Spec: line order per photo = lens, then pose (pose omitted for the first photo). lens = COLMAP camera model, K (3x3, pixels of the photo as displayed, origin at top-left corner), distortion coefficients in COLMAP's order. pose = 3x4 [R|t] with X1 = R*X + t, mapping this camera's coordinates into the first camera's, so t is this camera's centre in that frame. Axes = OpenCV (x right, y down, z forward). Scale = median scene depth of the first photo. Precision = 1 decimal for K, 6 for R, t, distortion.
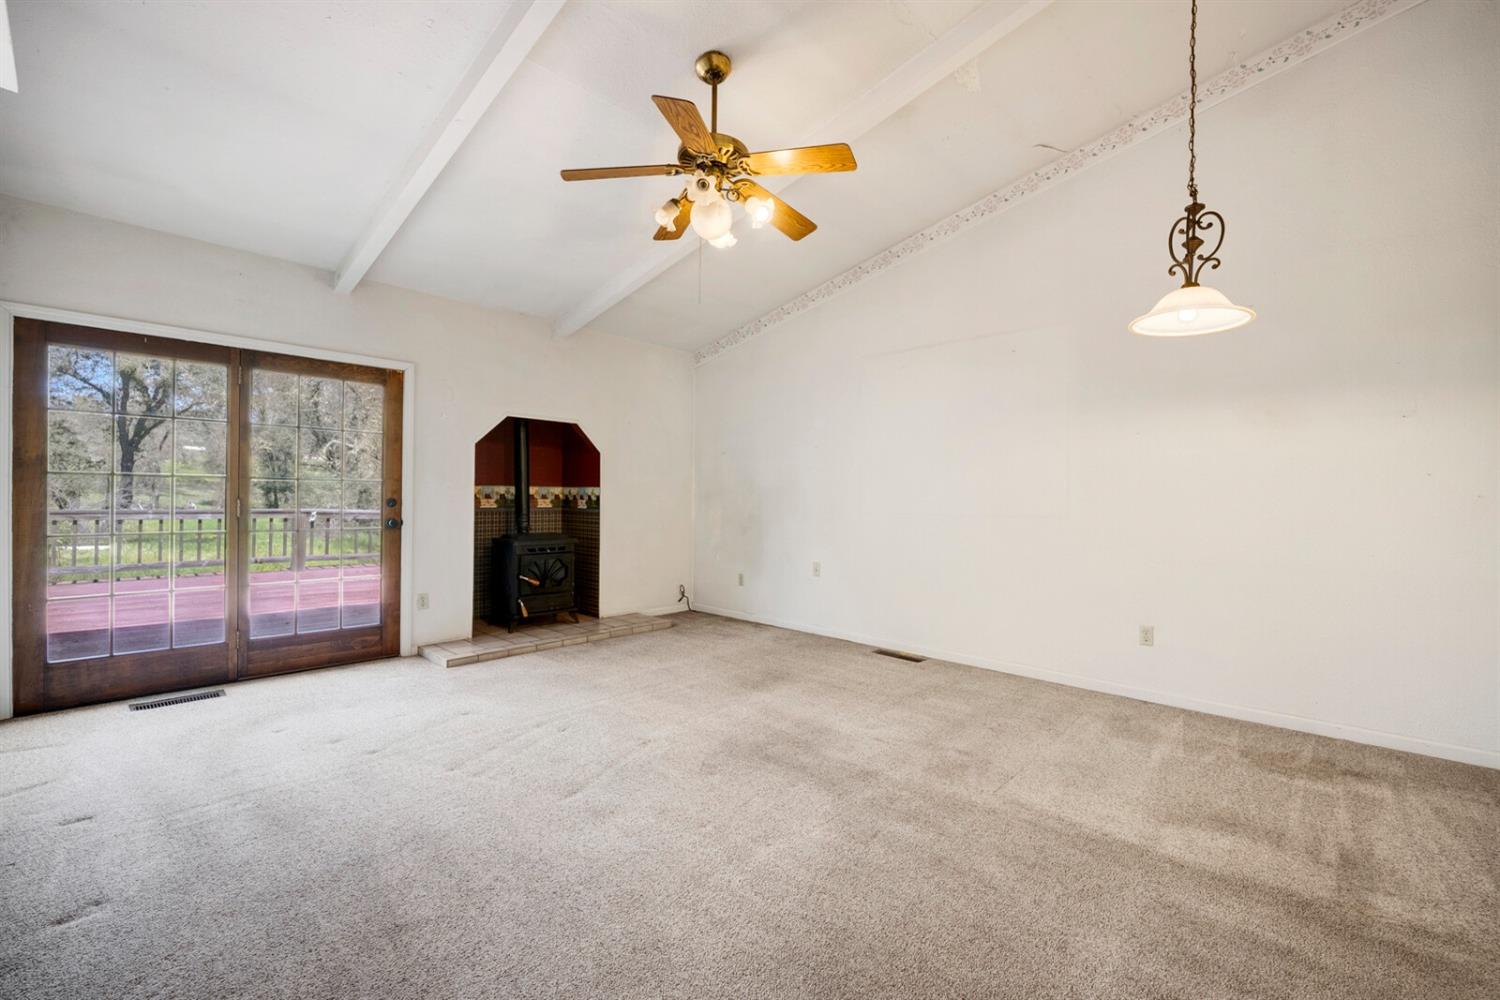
lens RADIAL K [[620.7, 0, 751.1], [0, 620.7, 492.7], [0, 0, 1]] dist [-0.012266, -0.000822]
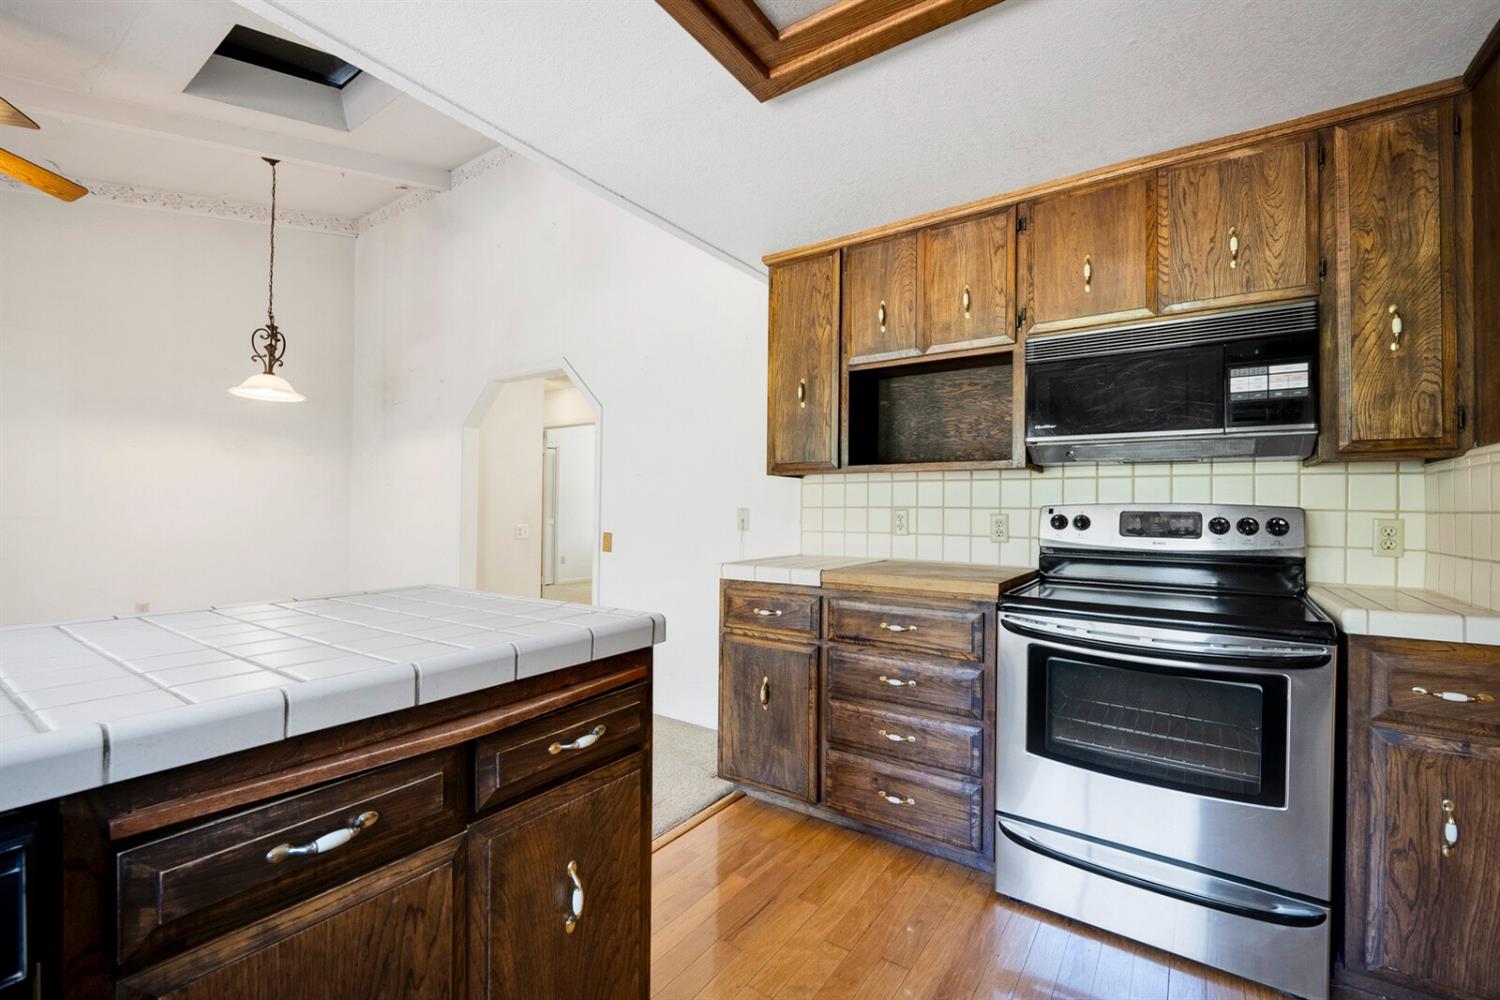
lens RADIAL K [[632.1, 0, 755.3], [0, 632.1, 498.4], [0, 0, 1]] dist [-0.000216, -0.000416]
pose [[-0.155460, -0.005824, 0.987825, -0.735991], [-0.015534, 0.999873, 0.003451, -0.020990], [-0.987720, -0.014809, -0.155530, -0.011006]]
